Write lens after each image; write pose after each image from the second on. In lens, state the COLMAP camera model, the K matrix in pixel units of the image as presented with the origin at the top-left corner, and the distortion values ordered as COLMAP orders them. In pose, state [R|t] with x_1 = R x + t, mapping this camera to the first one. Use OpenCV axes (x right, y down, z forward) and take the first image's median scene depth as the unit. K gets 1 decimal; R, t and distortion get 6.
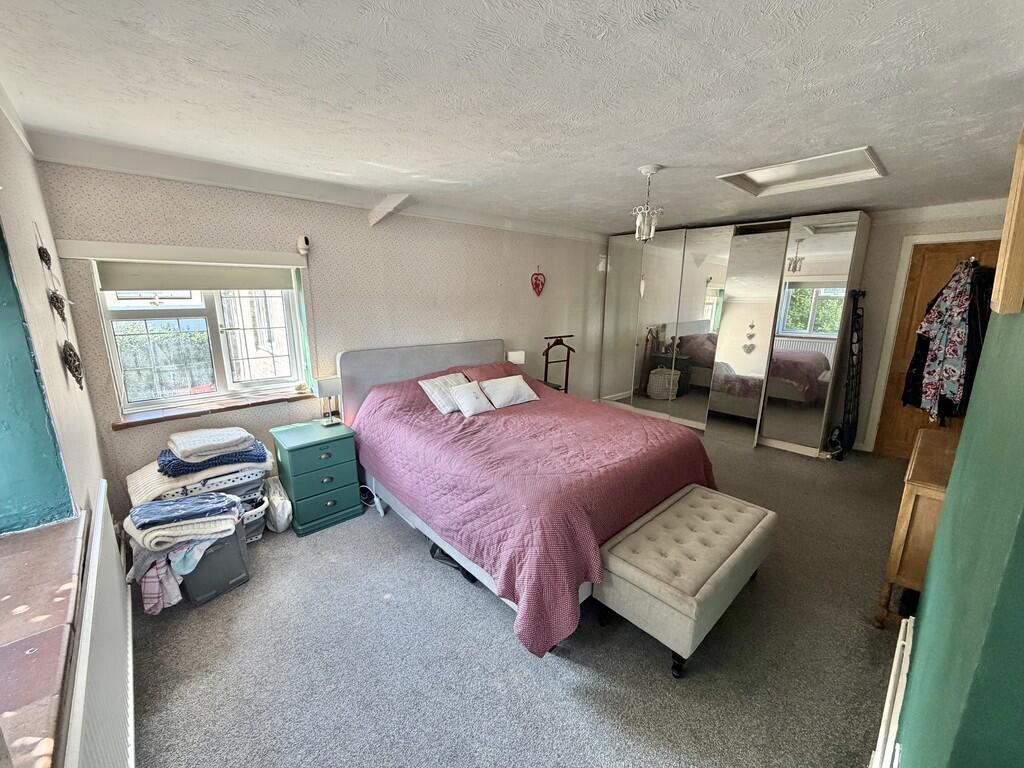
lens RADIAL K [[409.8, 0, 511.8], [0, 409.8, 382.3], [0, 0, 1]] dist [-0.001096, 0.000826]
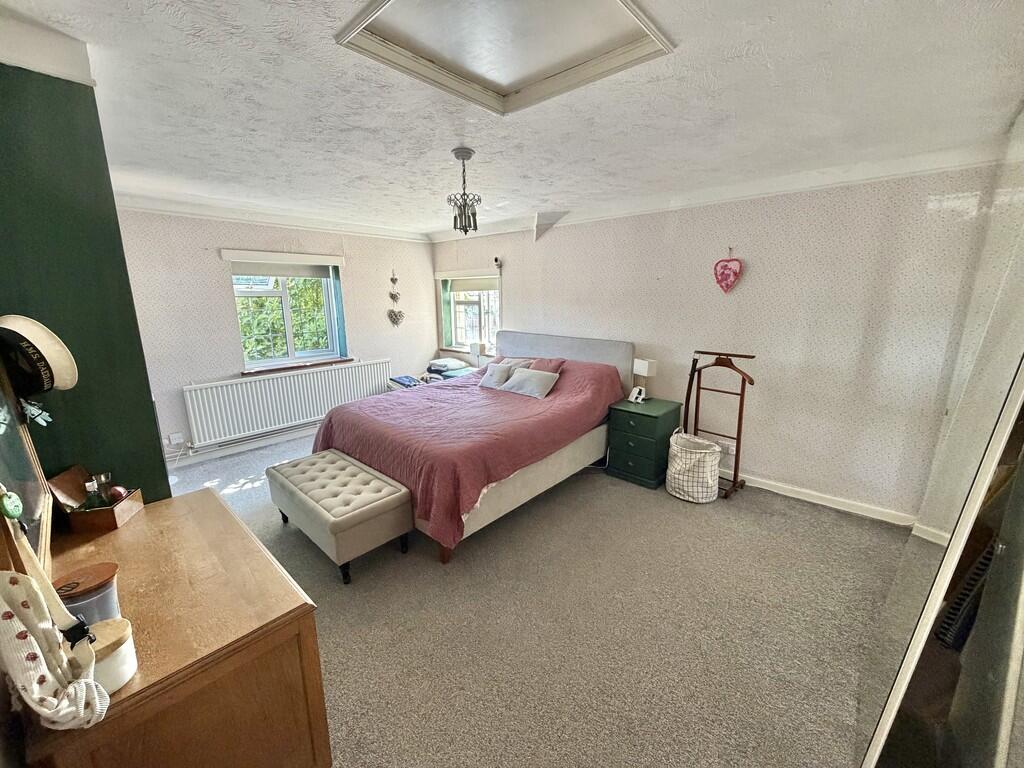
lens RADIAL K [[409.8, 0, 506.1], [0, 409.8, 387.4], [0, 0, 1]] dist [-0.001096, 0.000826]
pose [[0.077176, 0.217401, -0.973027, 0.747979], [-0.203358, 0.958854, 0.198105, -0.119366], [0.976058, 0.182584, 0.118210, 0.591000]]
